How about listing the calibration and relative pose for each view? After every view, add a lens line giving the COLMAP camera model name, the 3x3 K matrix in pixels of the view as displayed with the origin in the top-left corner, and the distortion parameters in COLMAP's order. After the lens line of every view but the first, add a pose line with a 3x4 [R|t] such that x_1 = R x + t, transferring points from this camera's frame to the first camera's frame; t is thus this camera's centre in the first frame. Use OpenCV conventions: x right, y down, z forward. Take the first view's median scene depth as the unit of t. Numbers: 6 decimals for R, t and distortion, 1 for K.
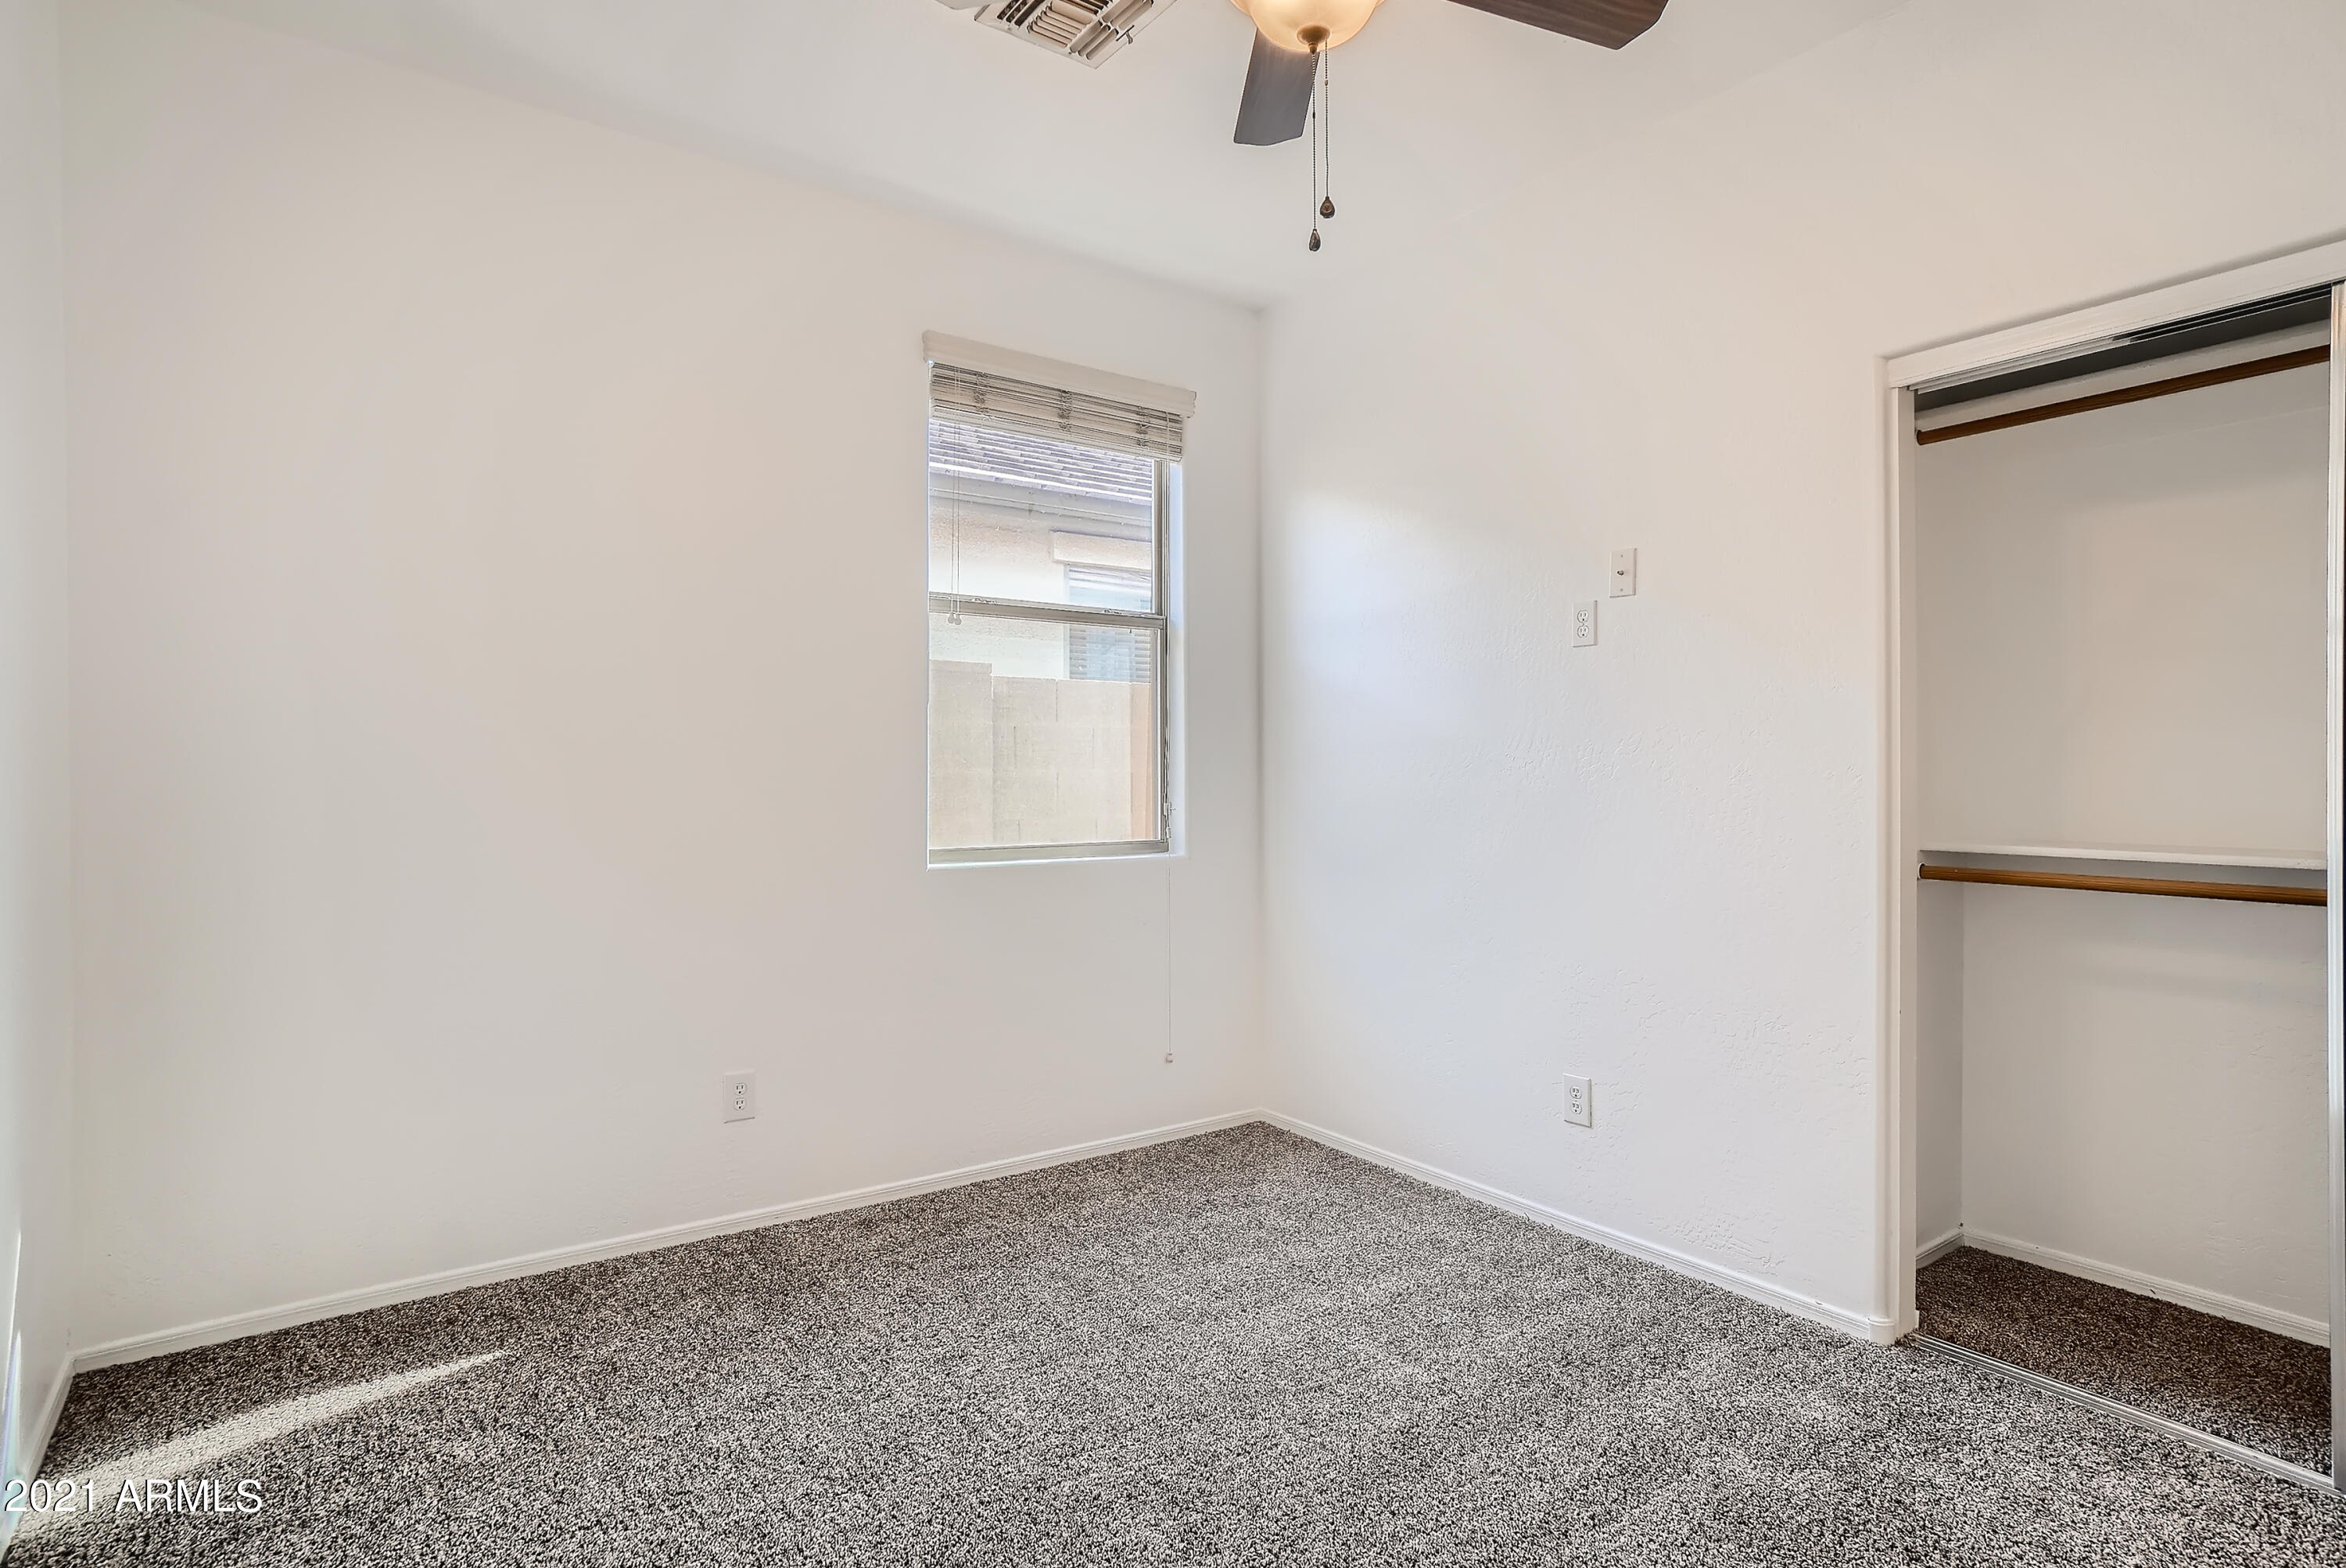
lens RADIAL K [[1211.2, 0, 1167.4], [0, 1211.2, 794.5], [0, 0, 1]] dist [-0.013811, 0.005230]
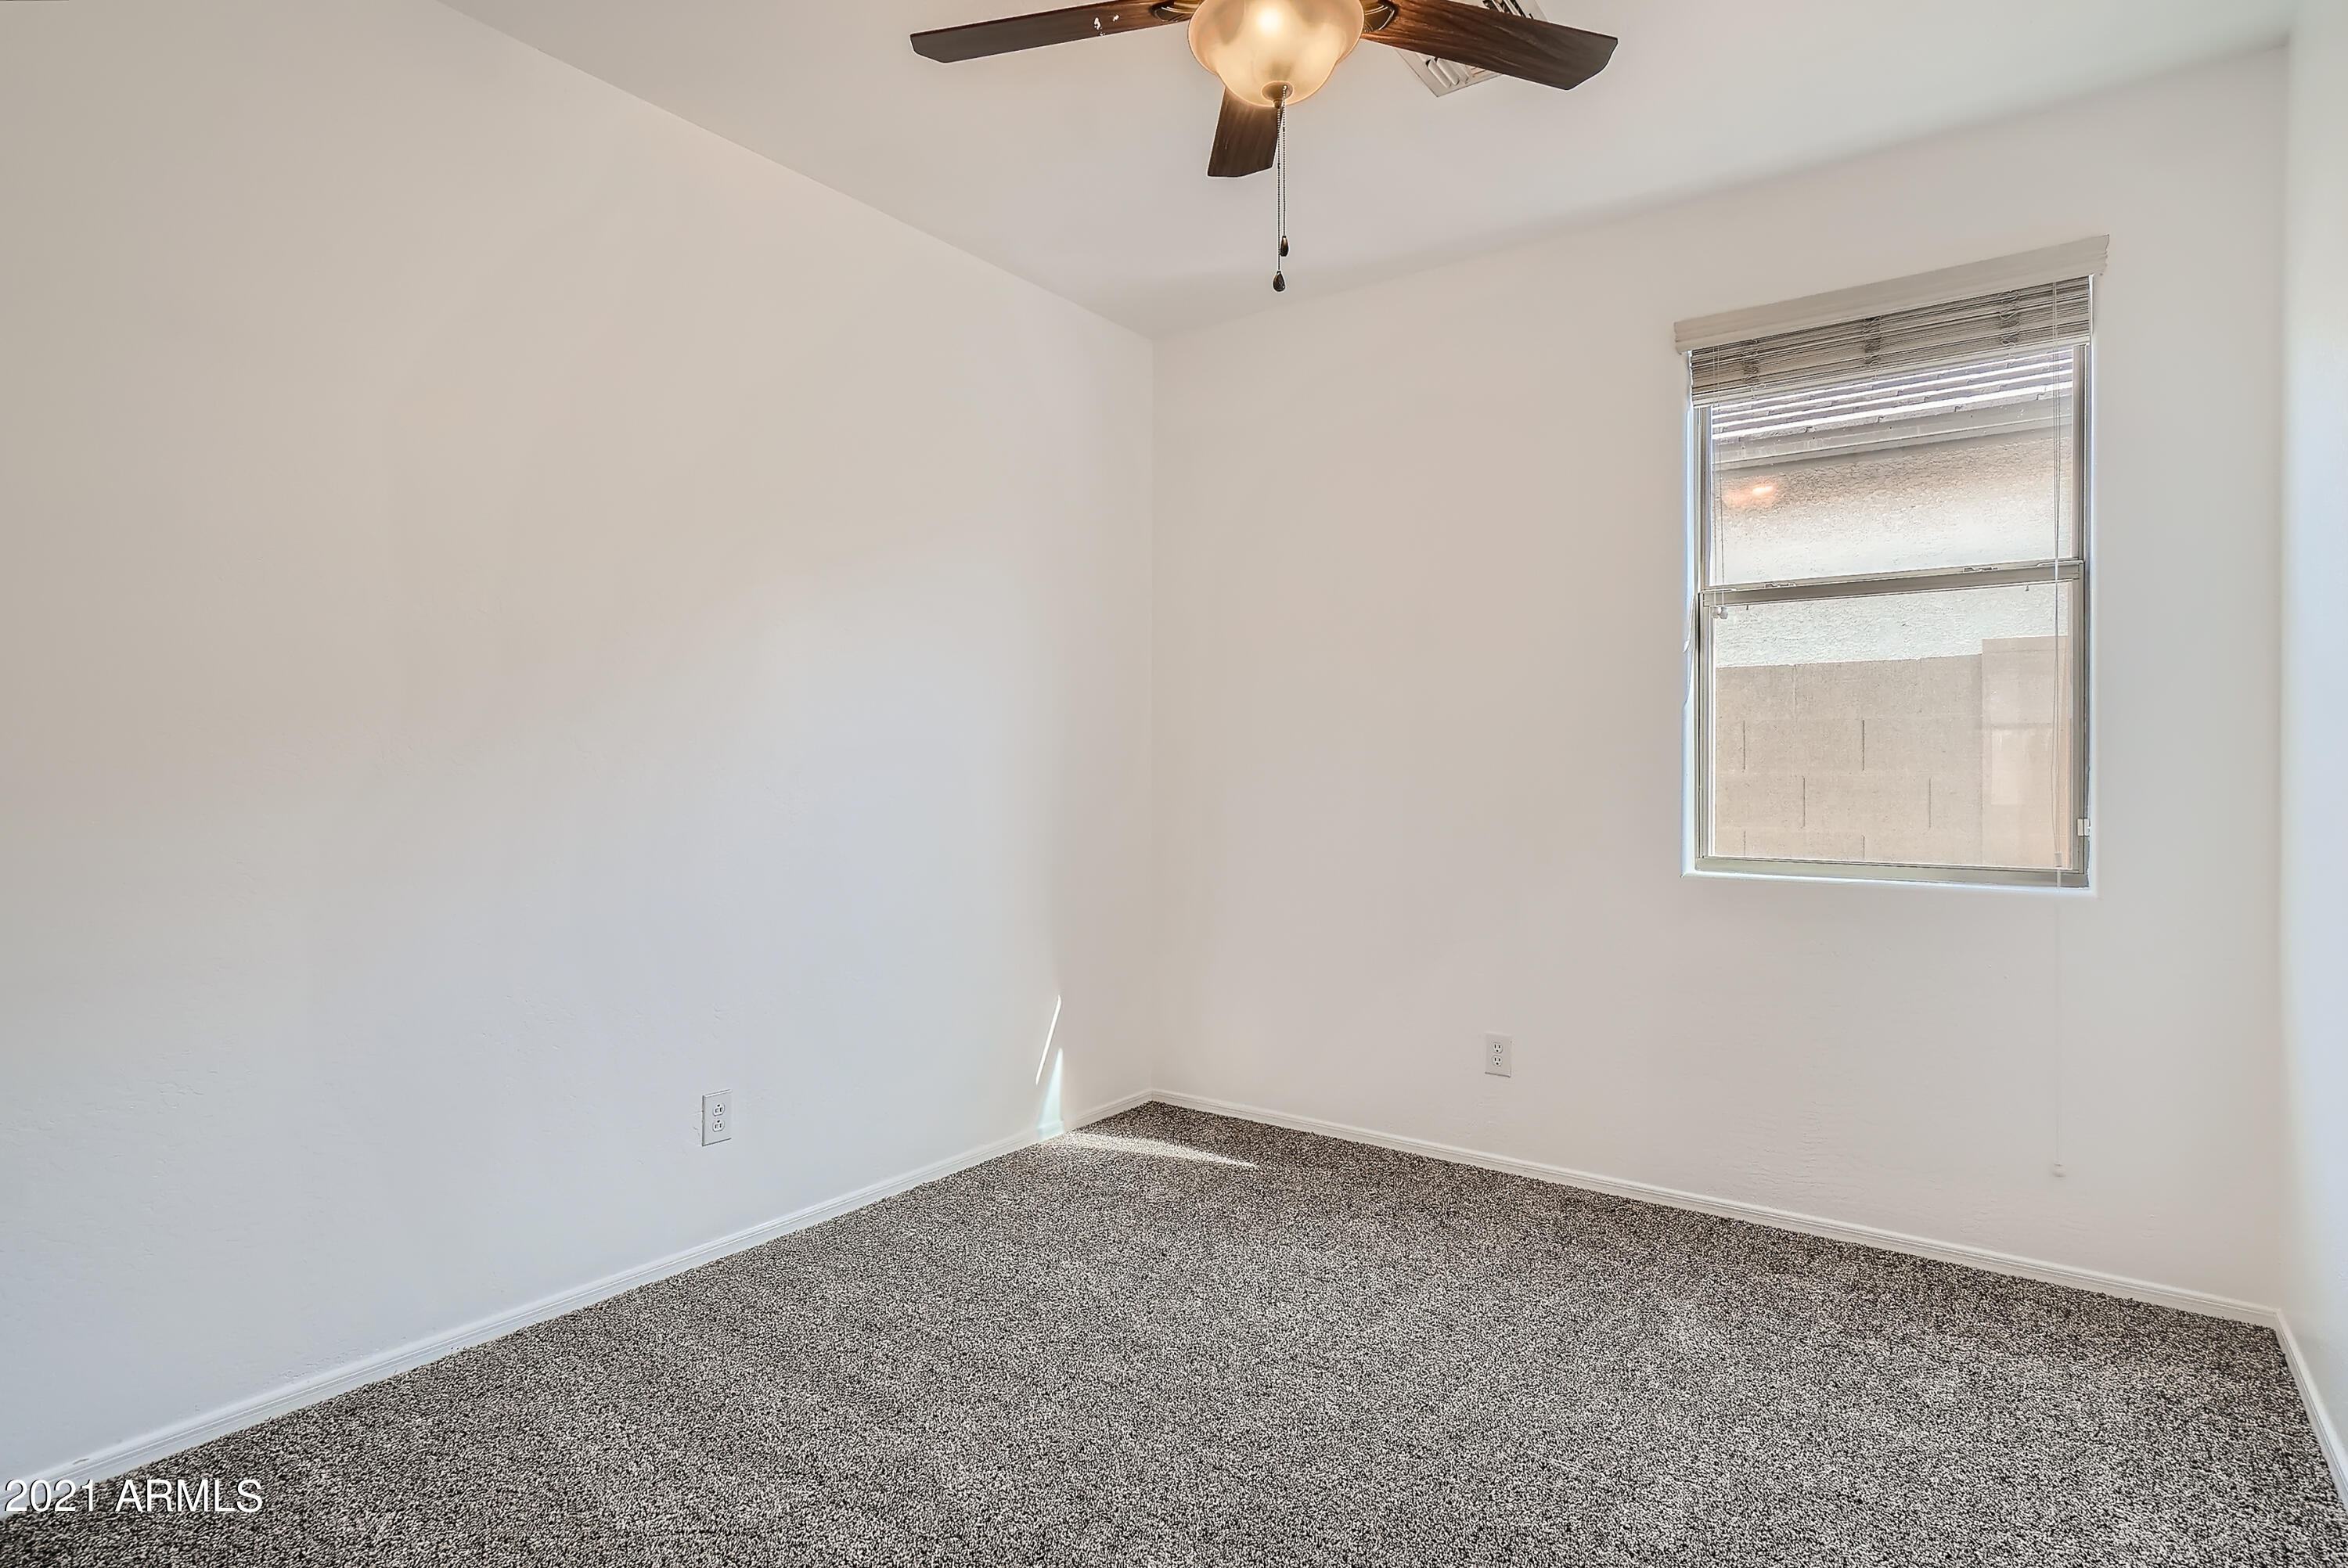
lens RADIAL K [[1212.1, 0, 1176.2], [0, 1212.1, 791.8], [0, 0, 1]] dist [-0.013811, 0.005230]
pose [[0.314572, 0.015036, -0.949115, 0.593583], [-0.018330, 0.999784, 0.009763, -0.007417], [0.949057, 0.014326, 0.314779, 0.308871]]
